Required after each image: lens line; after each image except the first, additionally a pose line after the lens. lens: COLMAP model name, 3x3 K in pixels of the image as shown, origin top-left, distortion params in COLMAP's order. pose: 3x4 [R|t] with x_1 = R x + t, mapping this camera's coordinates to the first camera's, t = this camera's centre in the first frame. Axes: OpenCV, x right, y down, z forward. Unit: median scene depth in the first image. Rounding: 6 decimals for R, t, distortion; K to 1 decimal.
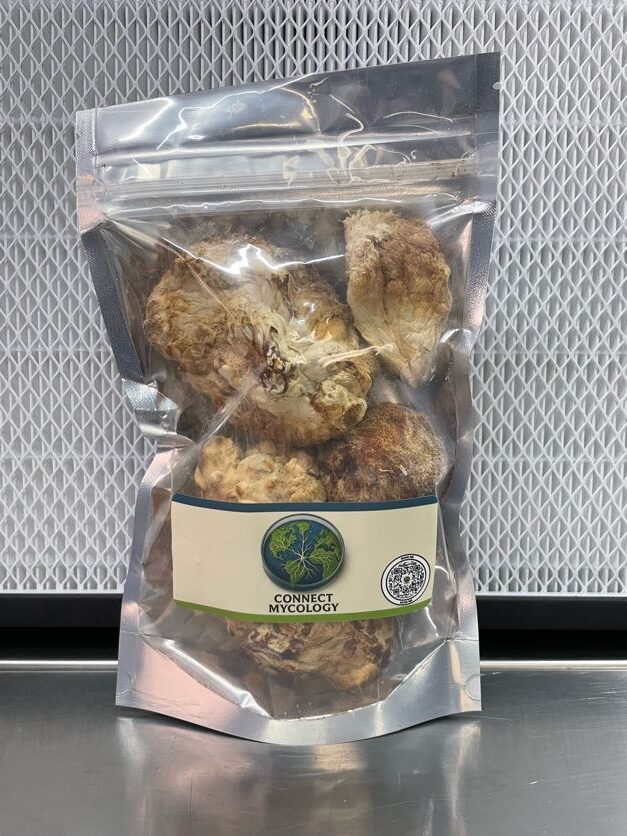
lens RADIAL K [[599.7, 0, 306.0], [0, 599.7, 412.1], [0, 0, 1]] dist [-0.030806, -0.004737]
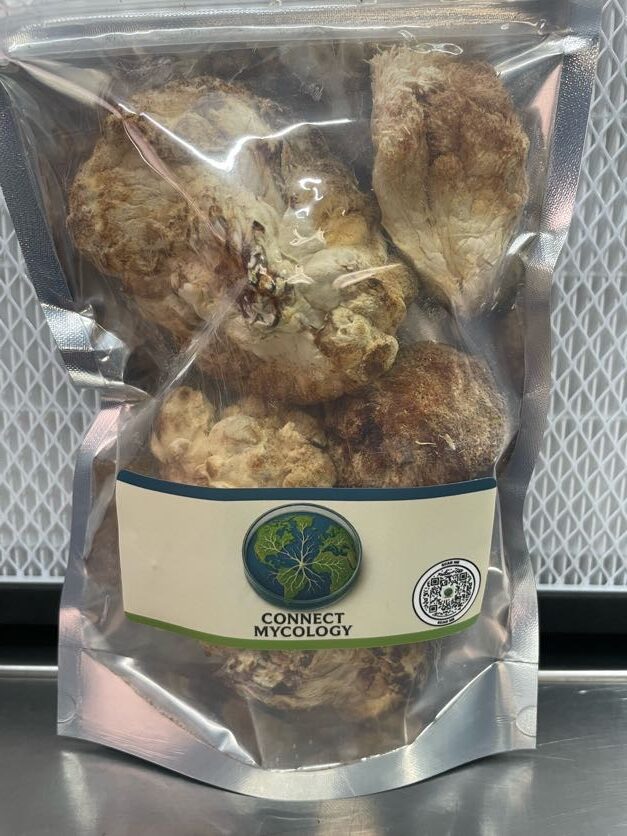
lens RADIAL K [[599.7, 0, 314.5], [0, 599.7, 406.0], [0, 0, 1]] dist [-0.030806, -0.004737]
pose [[0.999924, 0.008098, 0.009342, 0.000985], [-0.009009, 0.994741, 0.102021, -0.011802], [-0.008467, -0.102098, 0.994738, 0.314880]]
